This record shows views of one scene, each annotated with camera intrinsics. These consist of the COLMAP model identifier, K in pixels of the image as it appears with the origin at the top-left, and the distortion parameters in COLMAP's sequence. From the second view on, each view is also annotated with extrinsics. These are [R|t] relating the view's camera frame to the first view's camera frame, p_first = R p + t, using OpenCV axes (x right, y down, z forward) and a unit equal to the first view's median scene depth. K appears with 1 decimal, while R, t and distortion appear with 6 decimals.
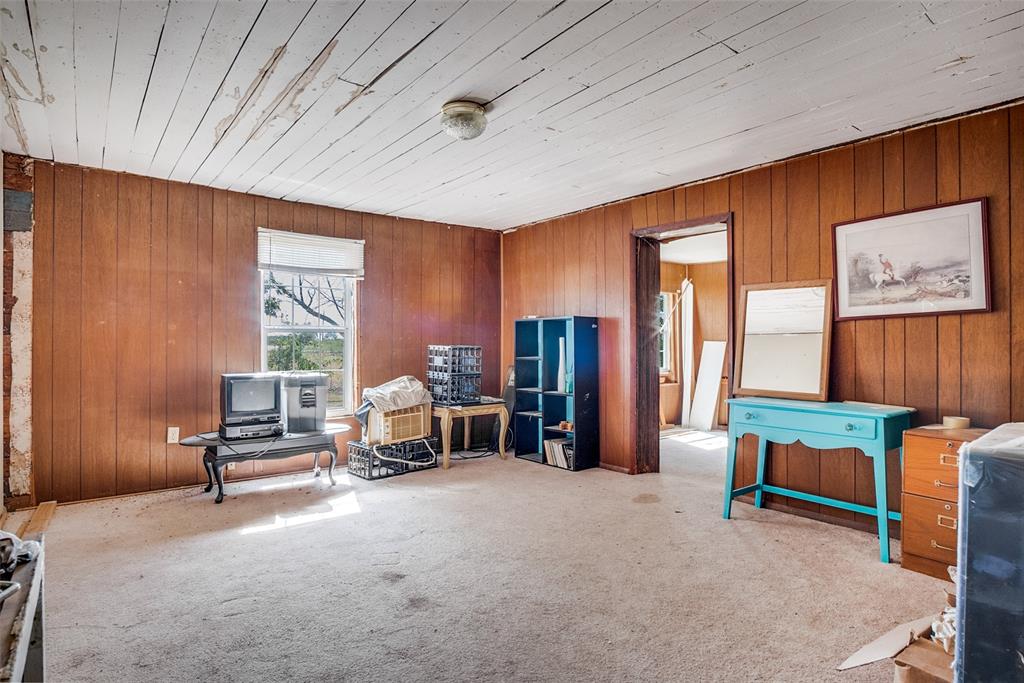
lens RADIAL K [[549.9, 0, 512.1], [0, 549.9, 341.4], [0, 0, 1]] dist [-0.032903, 0.001909]
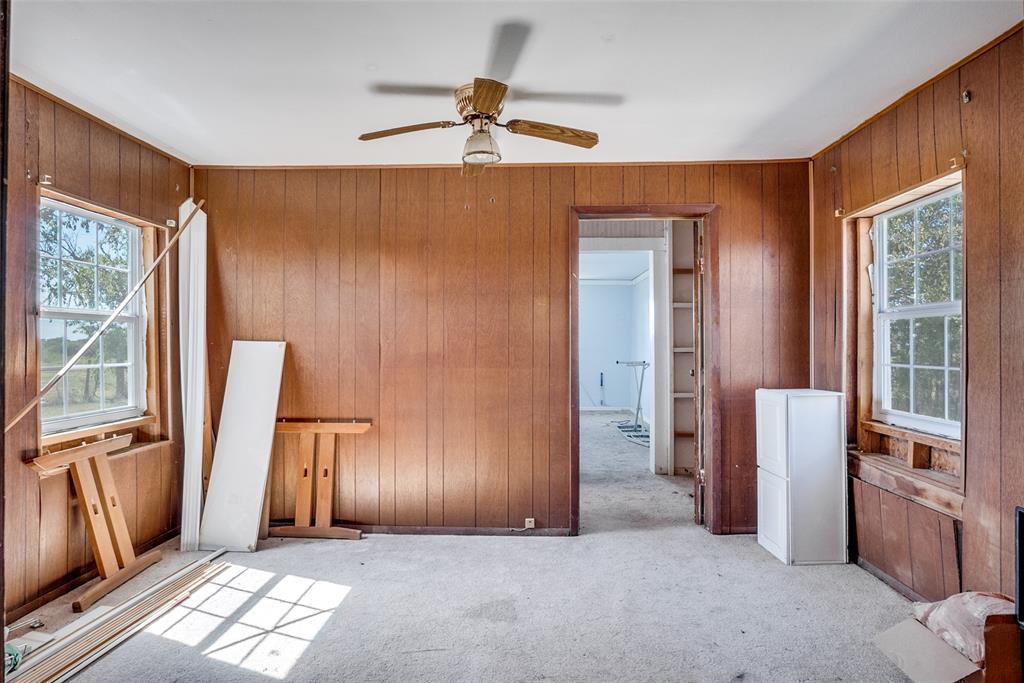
lens RADIAL K [[549.9, 0, 513.6], [0, 549.9, 339.7], [0, 0, 1]] dist [-0.032903, 0.001909]
pose [[0.651432, 0.000321, 0.758707, 0.159092], [-0.002150, 0.999997, 0.001423, -0.002132], [-0.758704, -0.002558, 0.651430, 0.528176]]
